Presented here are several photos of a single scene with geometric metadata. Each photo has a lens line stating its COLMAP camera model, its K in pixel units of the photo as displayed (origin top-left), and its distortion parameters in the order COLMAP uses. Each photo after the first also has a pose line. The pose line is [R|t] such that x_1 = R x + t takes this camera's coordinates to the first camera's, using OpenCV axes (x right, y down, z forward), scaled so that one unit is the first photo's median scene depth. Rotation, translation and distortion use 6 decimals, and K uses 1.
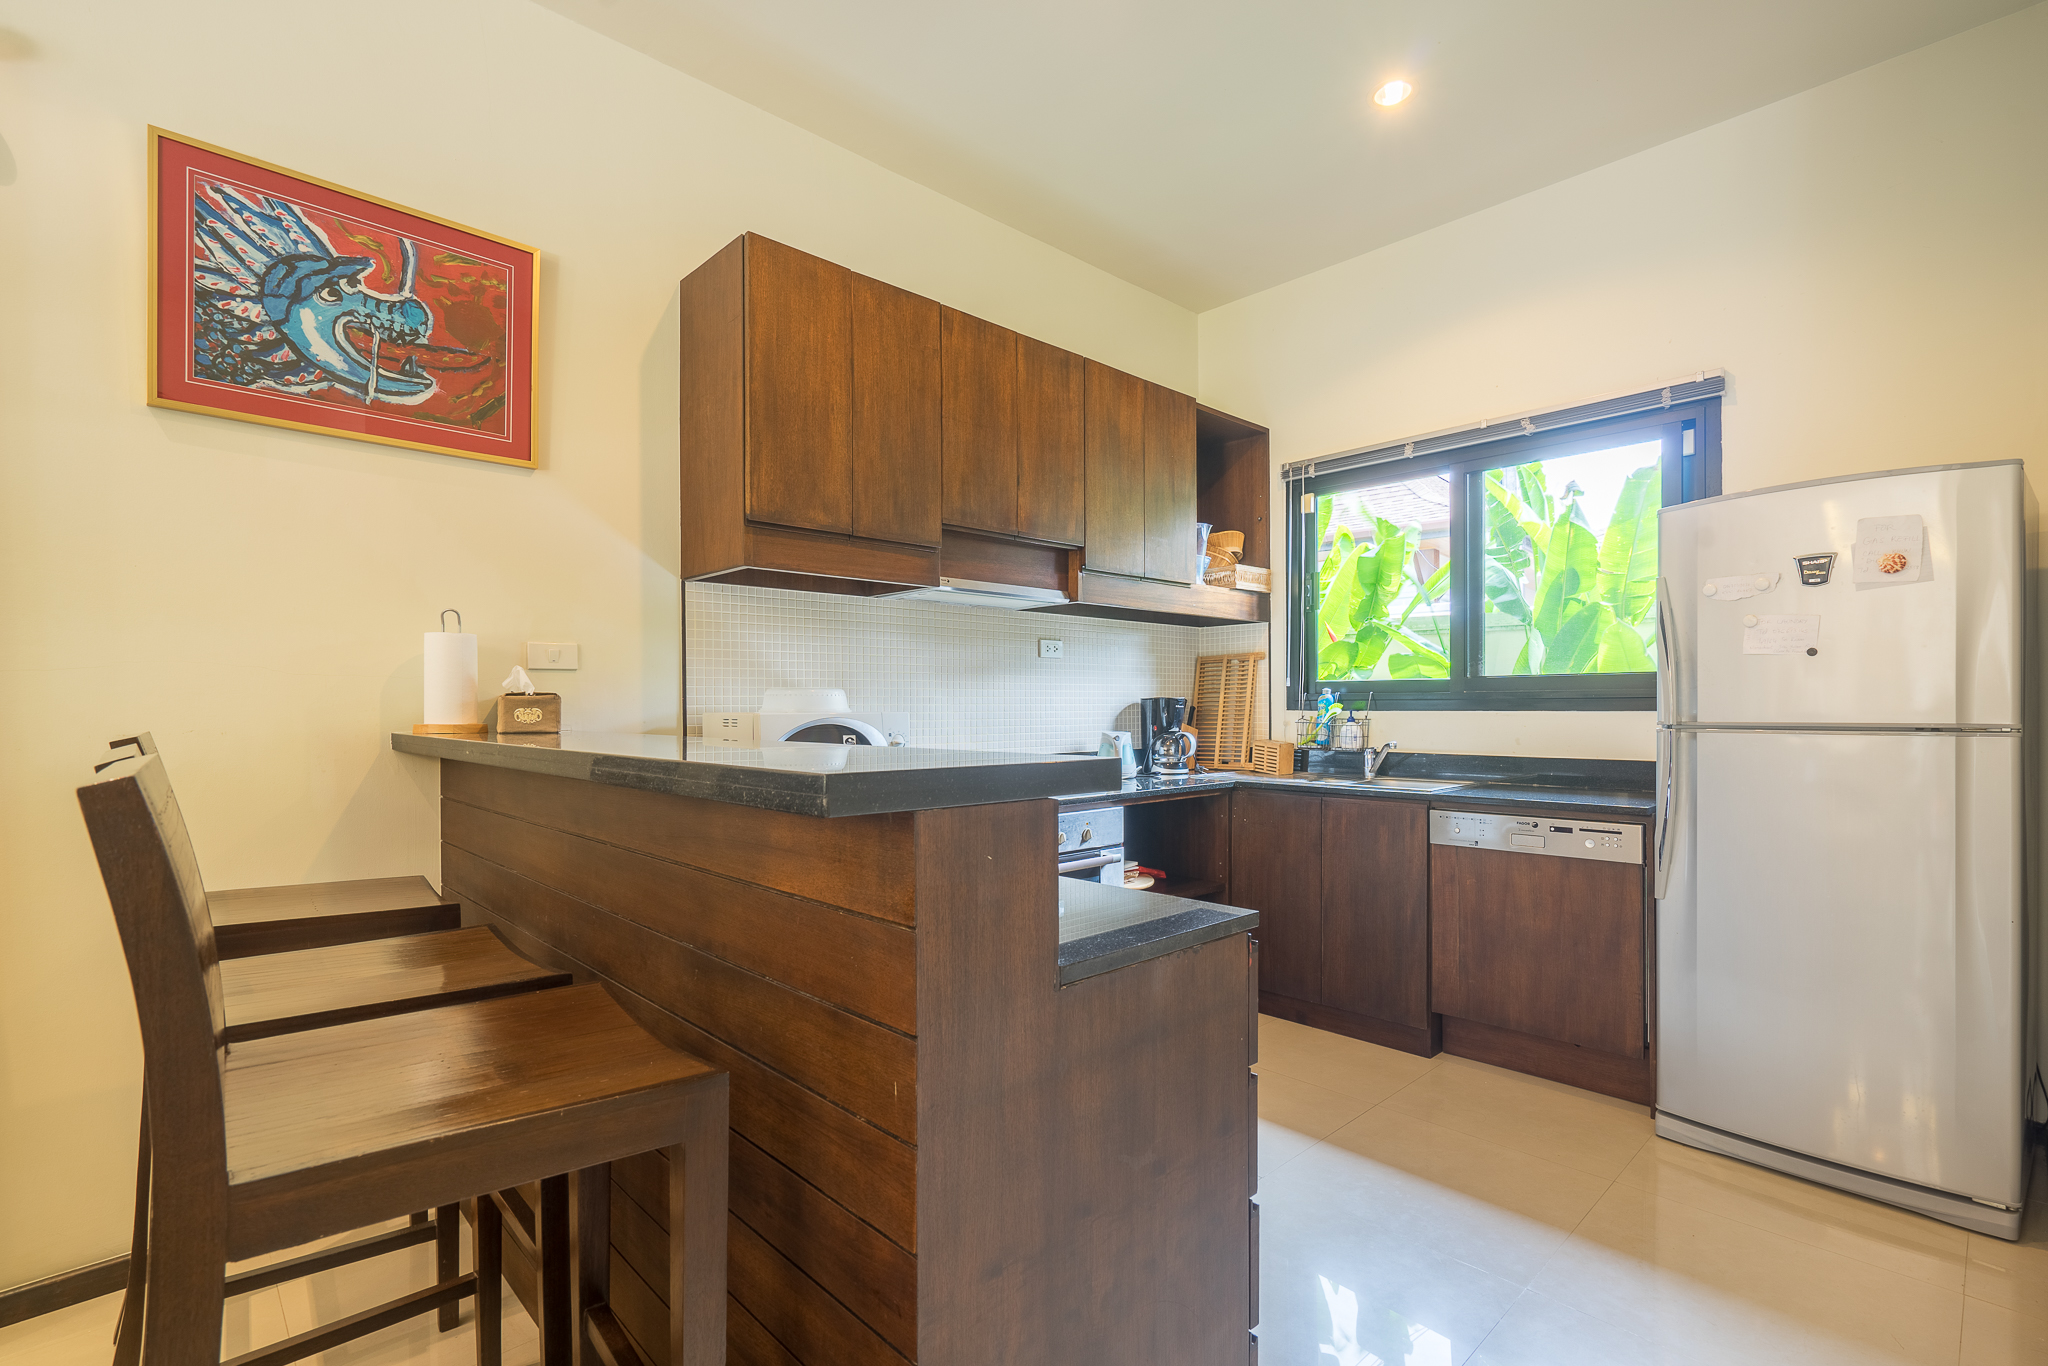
lens RADIAL K [[938.3, 0, 1020.5], [0, 938.3, 704.9], [0, 0, 1]] dist [0.010675, 0.000213]
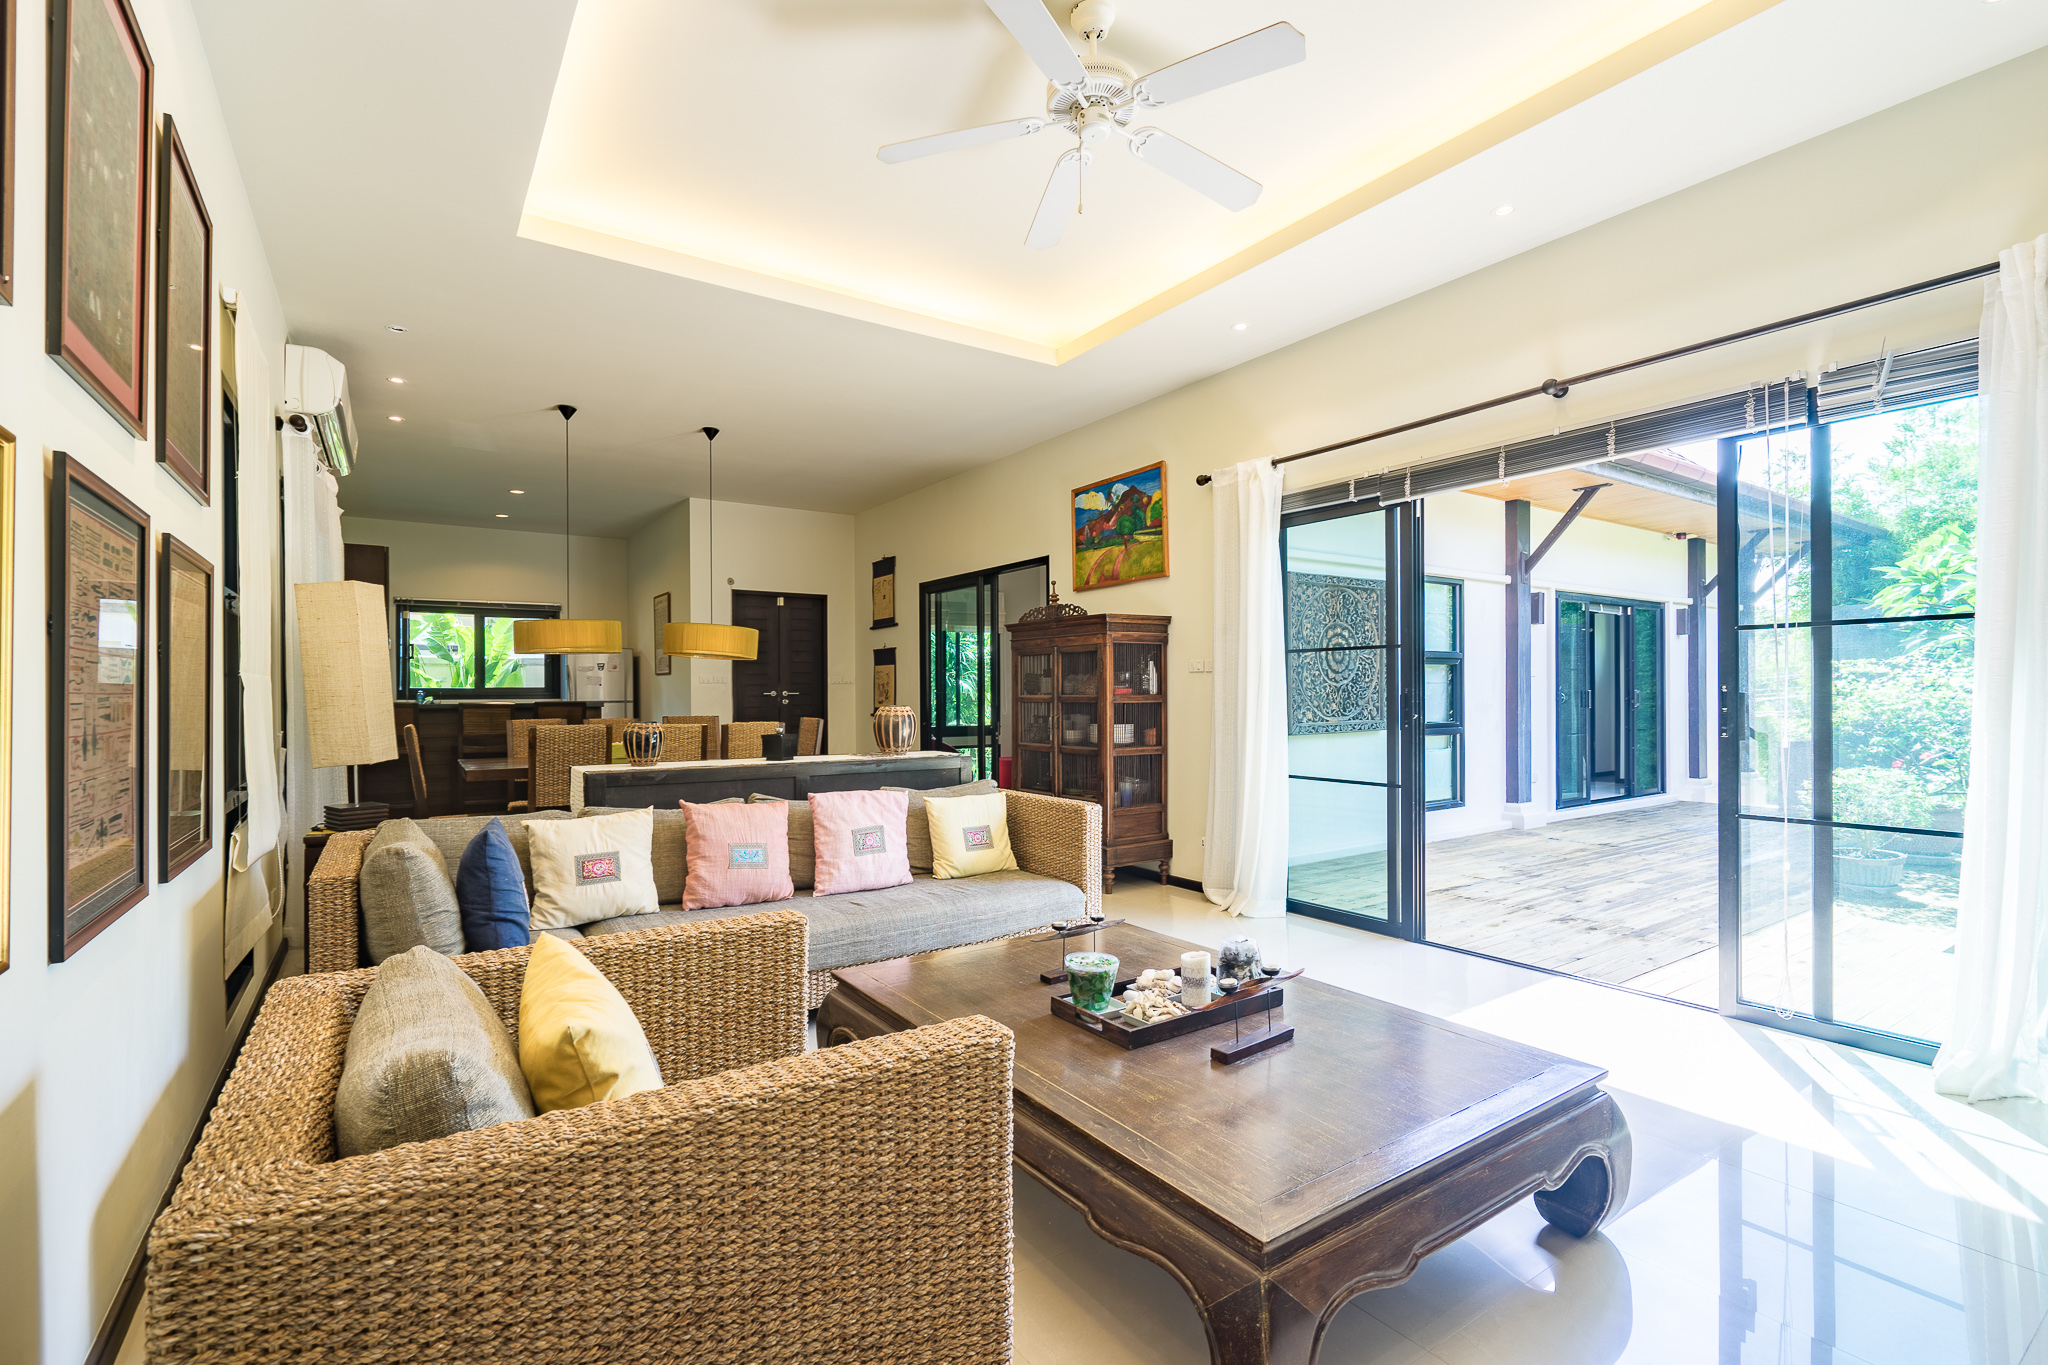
lens RADIAL K [[927.6, 0, 1022.9], [0, 927.6, 689.2], [0, 0, 1]] dist [-0.009836, 0.006868]
pose [[0.158348, 0.010918, 0.987323, -2.007326], [0.005898, 0.999911, -0.012003, 0.017604], [-0.987366, 0.007724, 0.158270, -1.059105]]
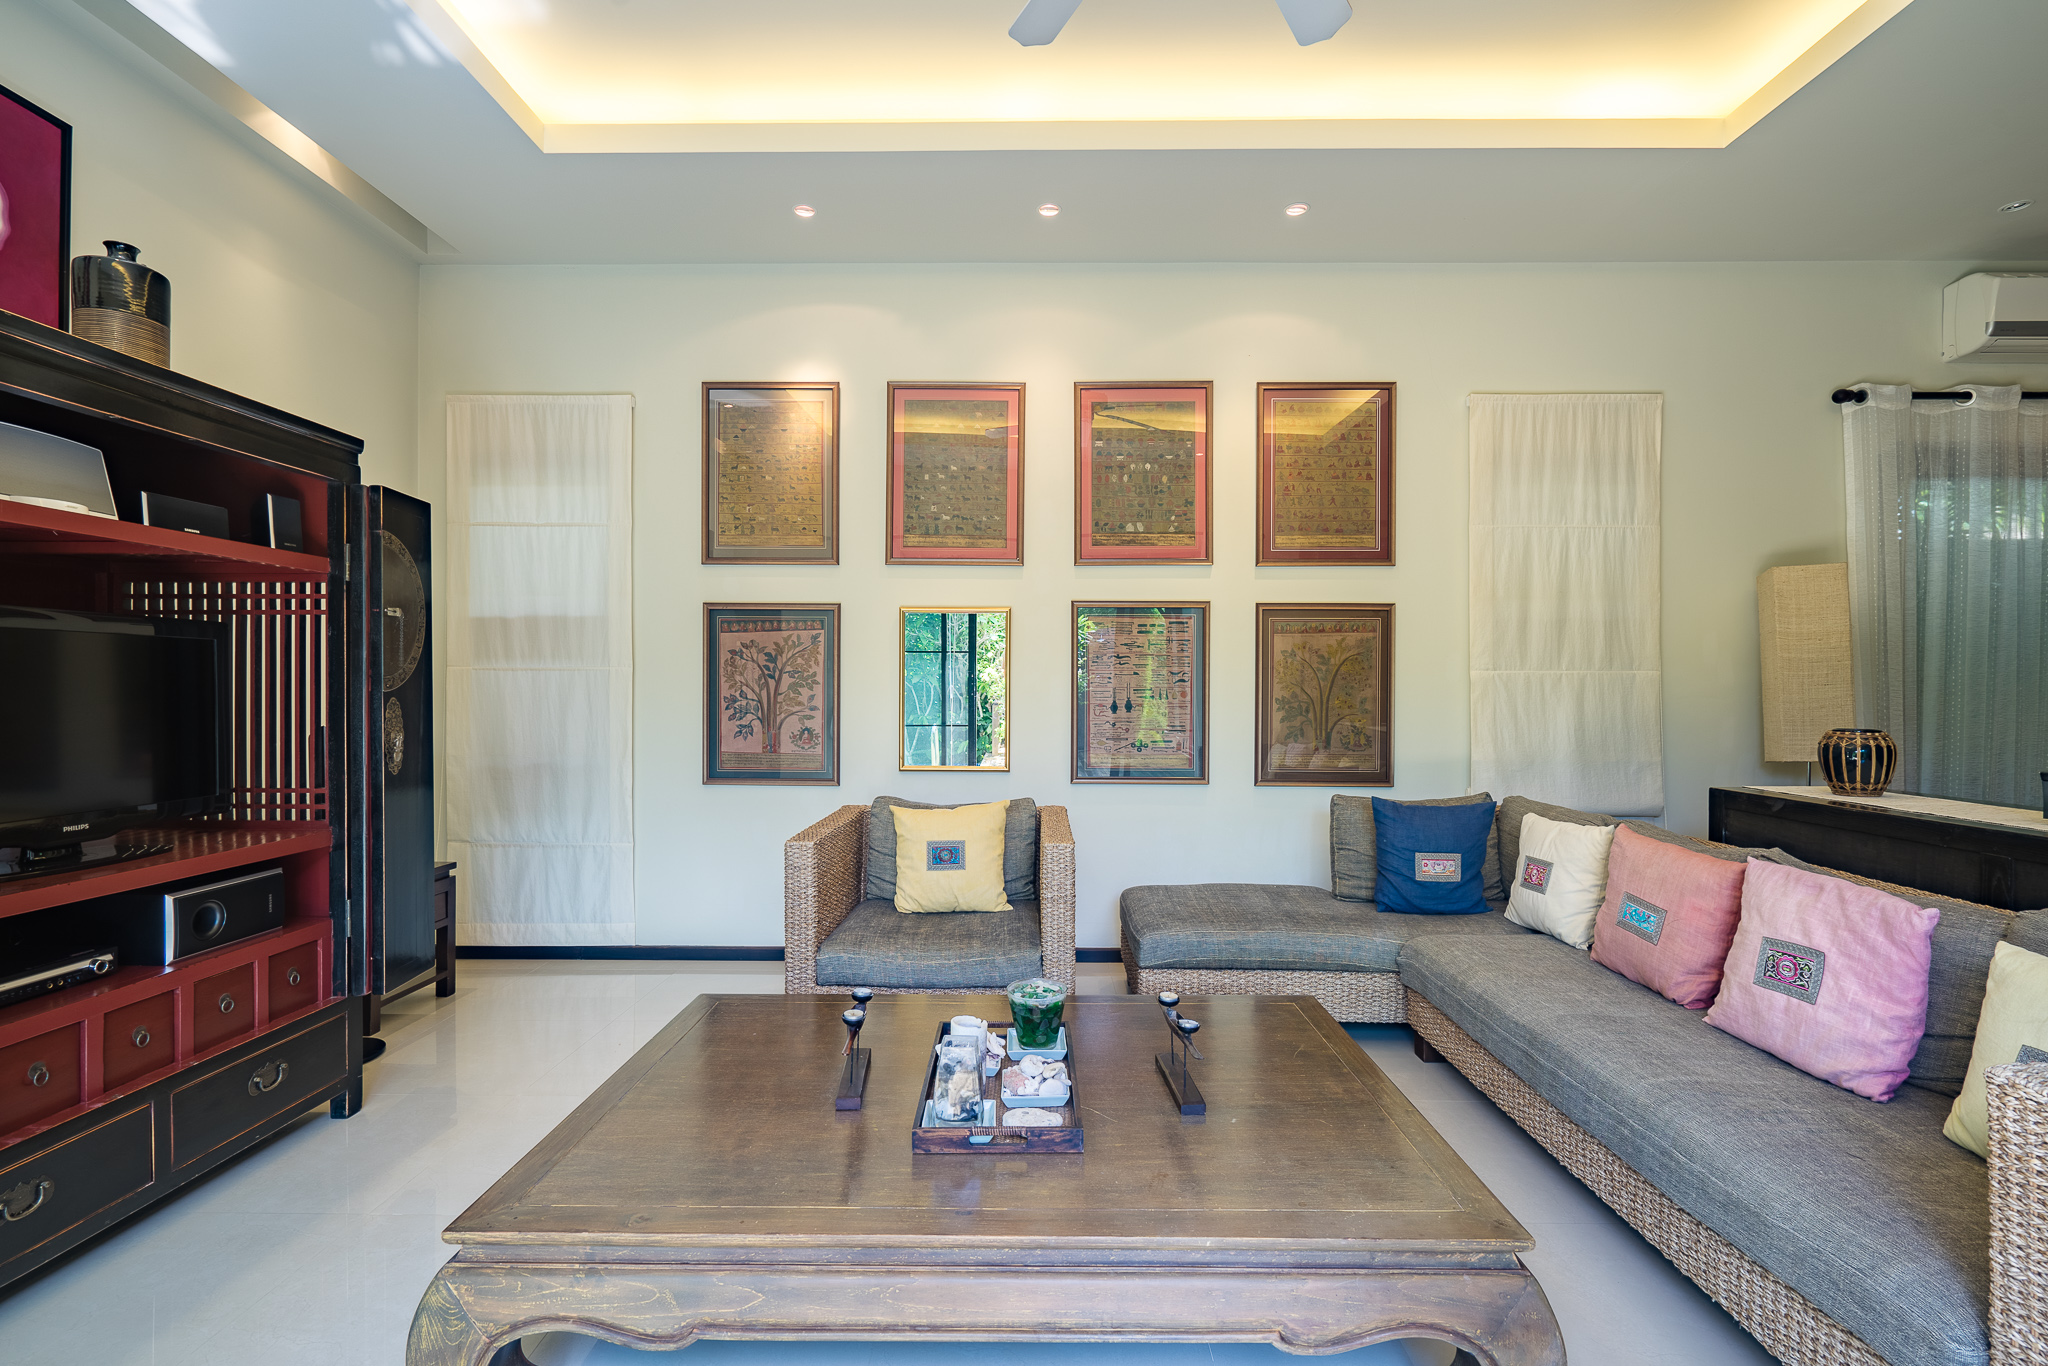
lens RADIAL K [[927.6, 0, 1022.9], [0, 927.6, 689.7], [0, 0, 1]] dist [-0.009836, 0.006868]
pose [[0.721675, 0.007912, -0.692187, -0.971229], [-0.006756, 0.999968, 0.004386, 0.010145], [0.692199, 0.001511, 0.721705, -1.423894]]
